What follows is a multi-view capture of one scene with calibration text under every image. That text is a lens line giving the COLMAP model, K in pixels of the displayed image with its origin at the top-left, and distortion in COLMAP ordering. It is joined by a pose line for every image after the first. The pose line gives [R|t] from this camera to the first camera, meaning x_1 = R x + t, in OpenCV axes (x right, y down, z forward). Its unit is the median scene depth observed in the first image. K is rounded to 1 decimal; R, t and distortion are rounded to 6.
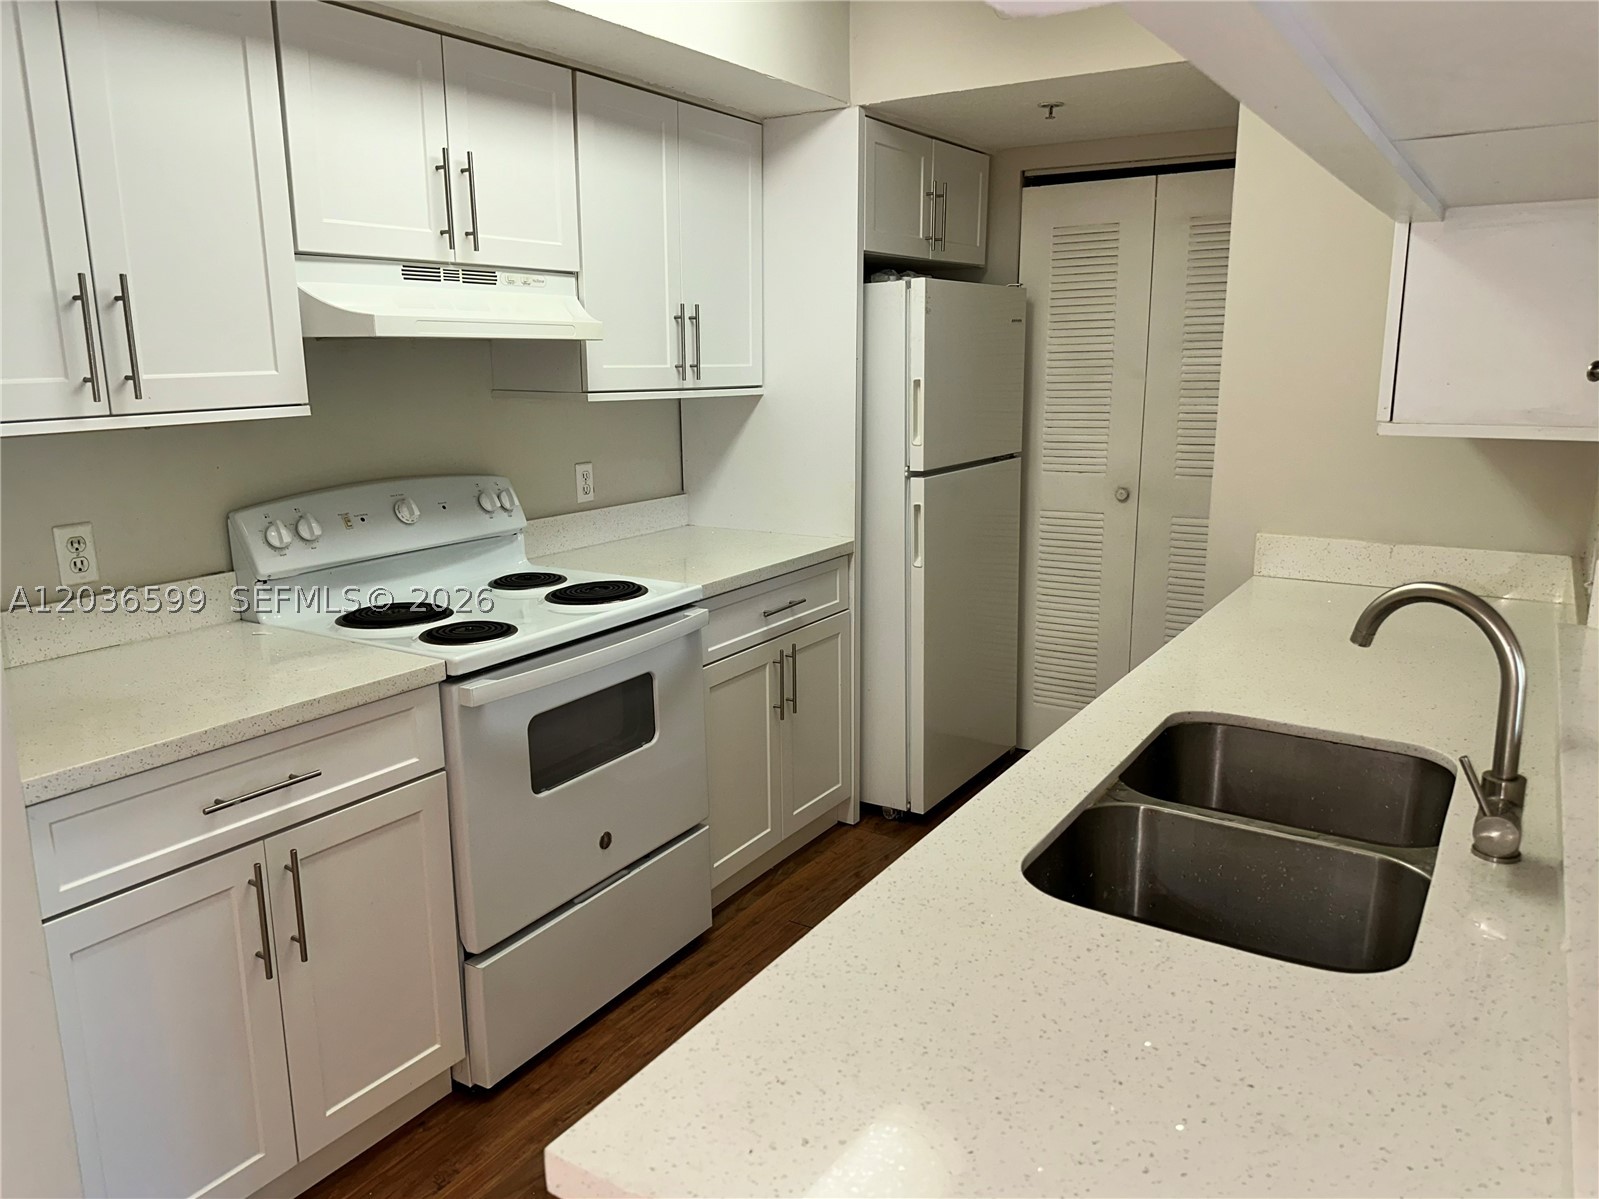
lens RADIAL K [[1135.0, 0, 800.6], [0, 1135.0, 600.9], [0, 0, 1]] dist [0.019508, -0.025354]
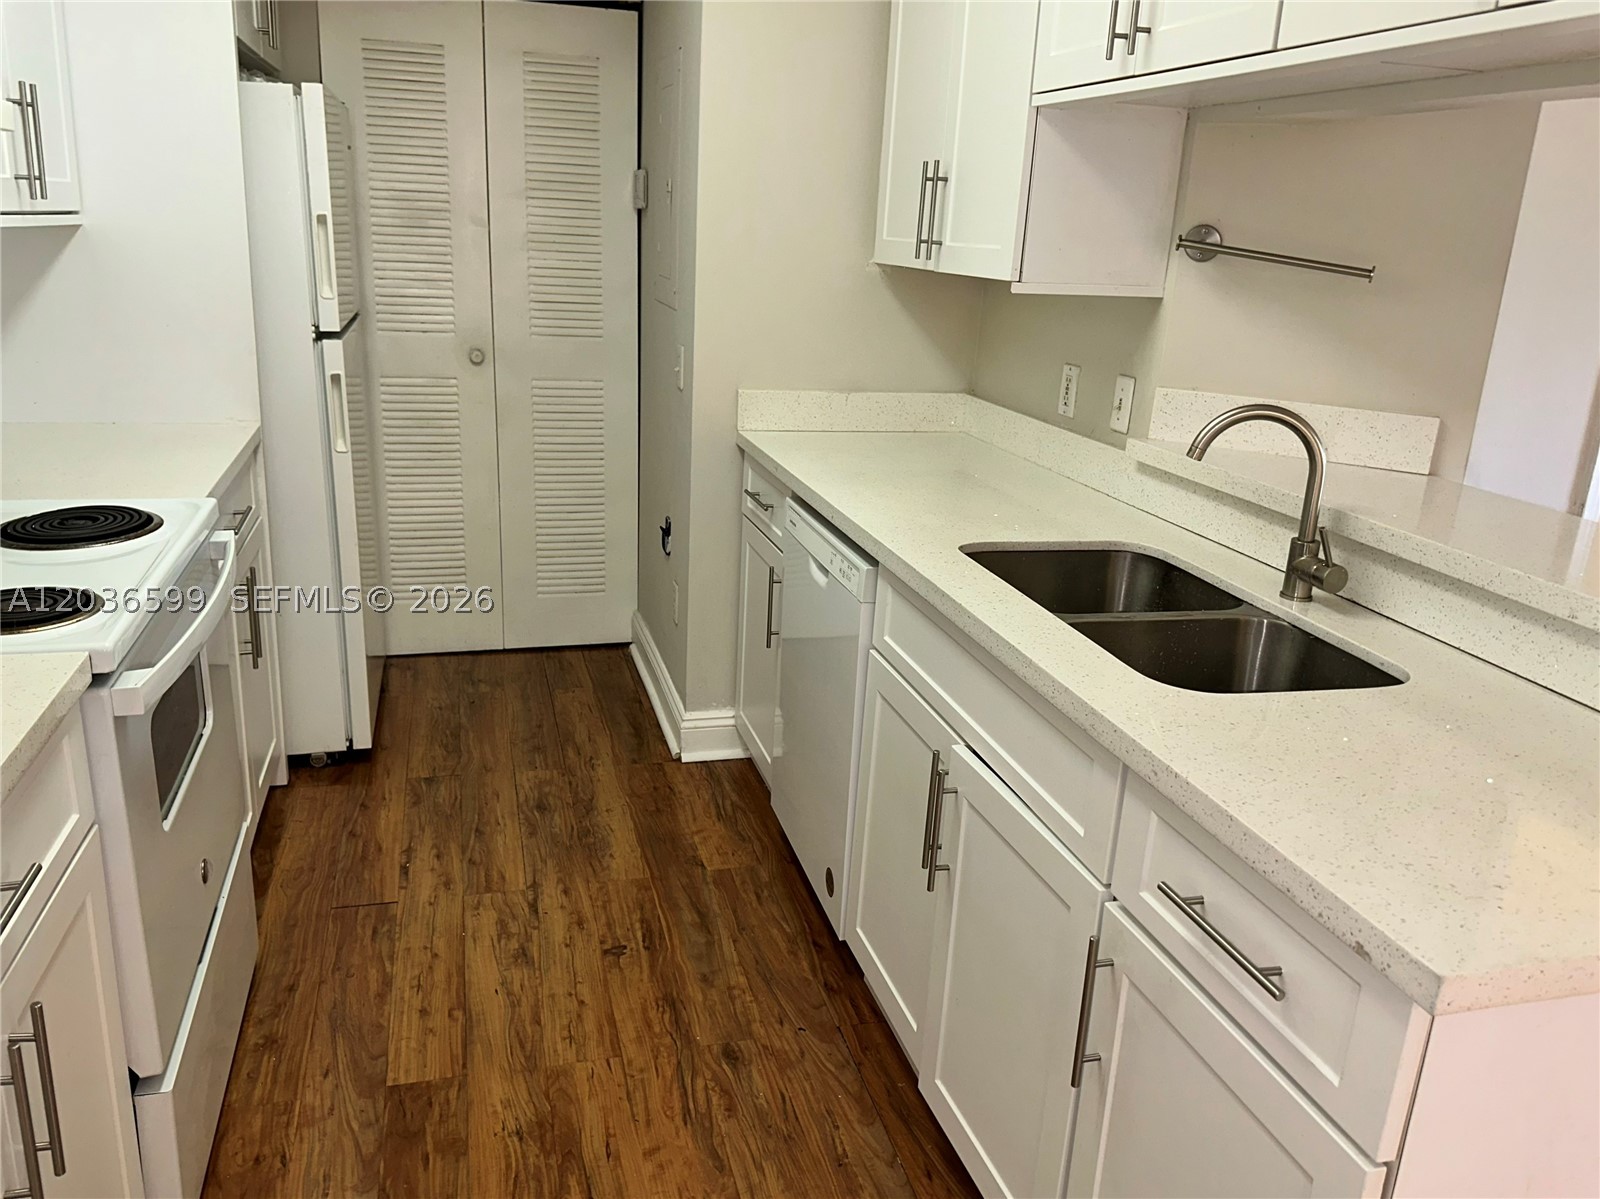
lens RADIAL K [[1232.3, 0, 808.3], [0, 1232.3, 583.8], [0, 0, 1]] dist [0.043203, -0.008752]
pose [[0.677581, -0.158027, 0.718270, -0.413199], [0.096031, 0.987292, 0.126623, -0.021379], [-0.729151, -0.016821, 0.684146, 0.189055]]
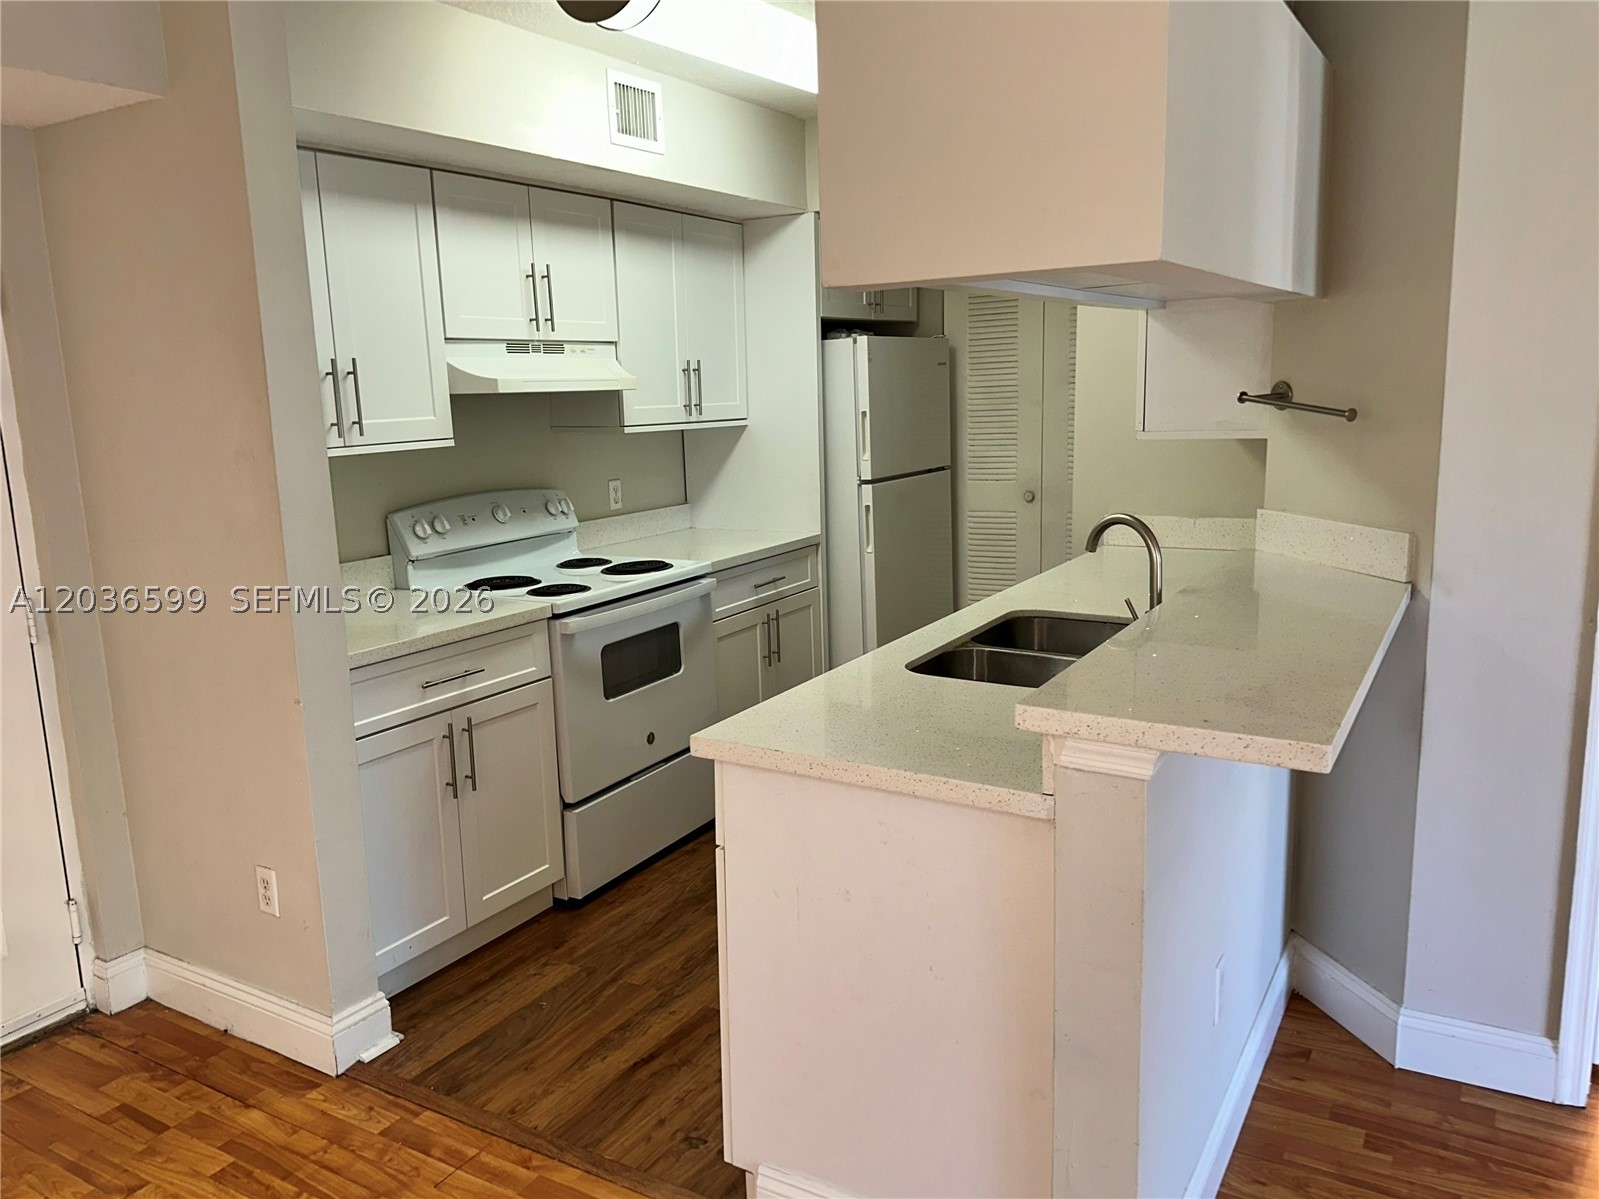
lens RADIAL K [[1135.0, 0, 795.3], [0, 1135.0, 603.9], [0, 0, 1]] dist [0.019508, -0.025354]
pose [[0.999455, -0.027320, 0.018552, -0.011052], [0.027765, 0.999321, -0.024203, 0.076281], [-0.017879, 0.024705, 0.999535, -0.405985]]
